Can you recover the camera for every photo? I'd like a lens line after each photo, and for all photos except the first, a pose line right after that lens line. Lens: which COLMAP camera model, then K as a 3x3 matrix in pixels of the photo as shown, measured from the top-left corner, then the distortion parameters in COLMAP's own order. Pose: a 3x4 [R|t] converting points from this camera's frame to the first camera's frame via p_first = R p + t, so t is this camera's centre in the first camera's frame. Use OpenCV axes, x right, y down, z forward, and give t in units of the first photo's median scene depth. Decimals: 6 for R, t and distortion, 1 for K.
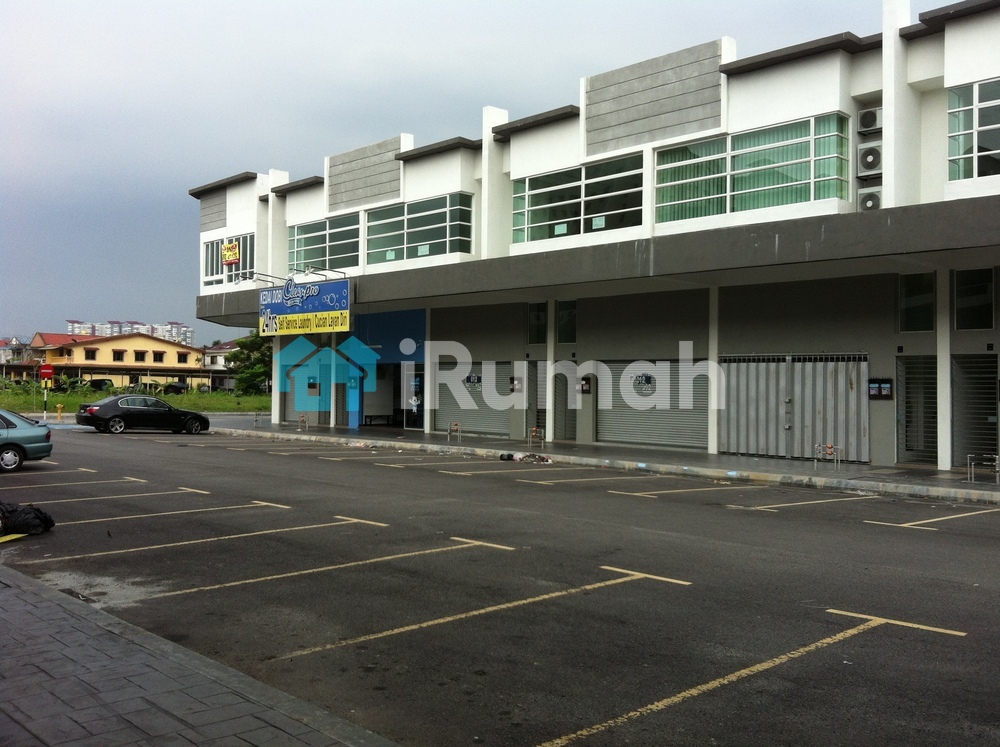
lens RADIAL K [[976.2, 0, 513.7], [0, 976.2, 377.2], [0, 0, 1]] dist [0.016488, 0.000000]
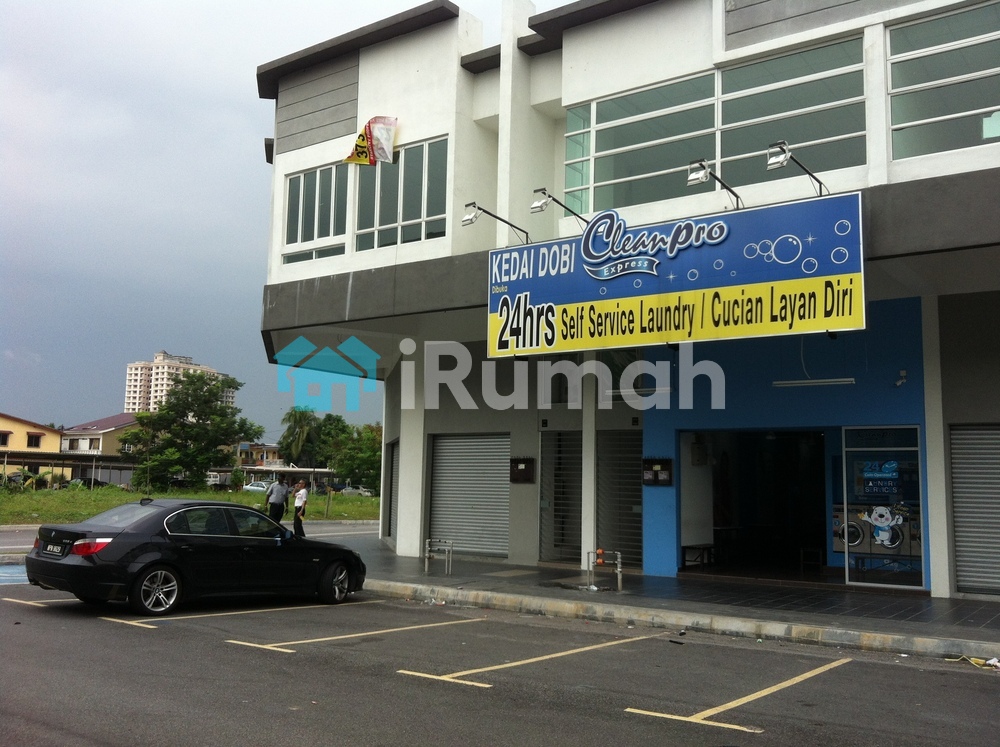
lens RADIAL K [[976.2, 0, 522.8], [0, 976.2, 352.5], [0, 0, 1]] dist [0.016488, 0.000000]
pose [[0.984498, 0.029544, 0.172890, -0.305242], [-0.008350, 0.992489, -0.122051, 0.006403], [-0.175198, 0.118715, 0.977350, 0.564607]]
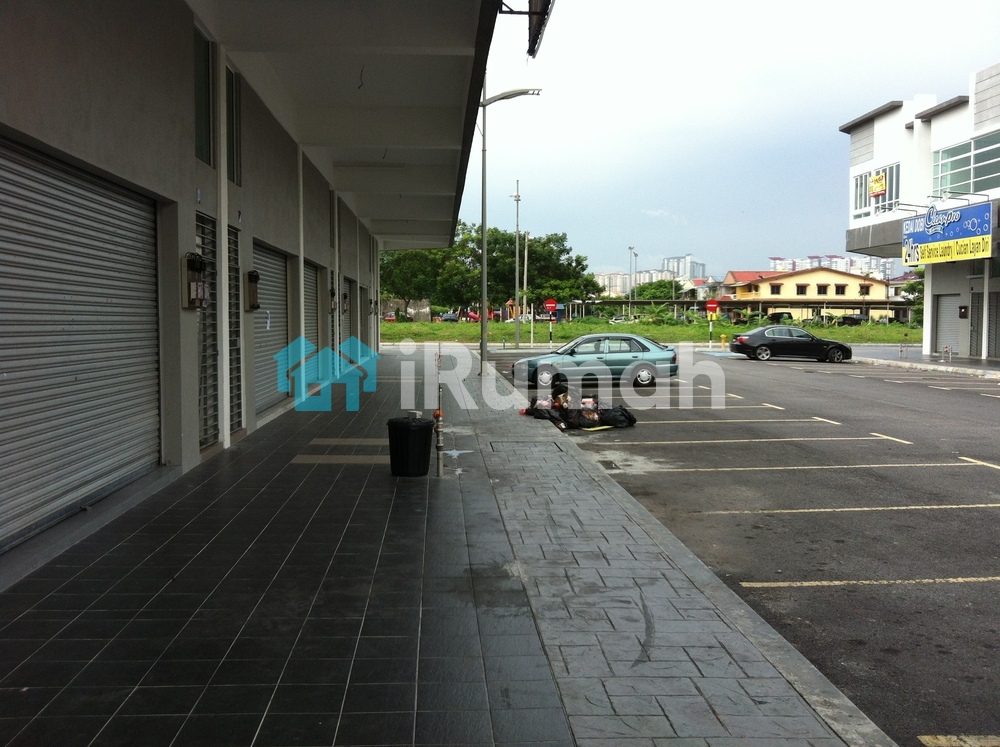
lens RADIAL K [[976.2, 0, 499.2], [0, 976.2, 379.9], [0, 0, 1]] dist [0.016488, 0.000000]
pose [[0.764894, 0.030907, -0.643414, 0.069969], [0.014879, 0.997734, 0.065616, 0.001806], [0.643985, -0.059763, 0.762701, -0.034162]]
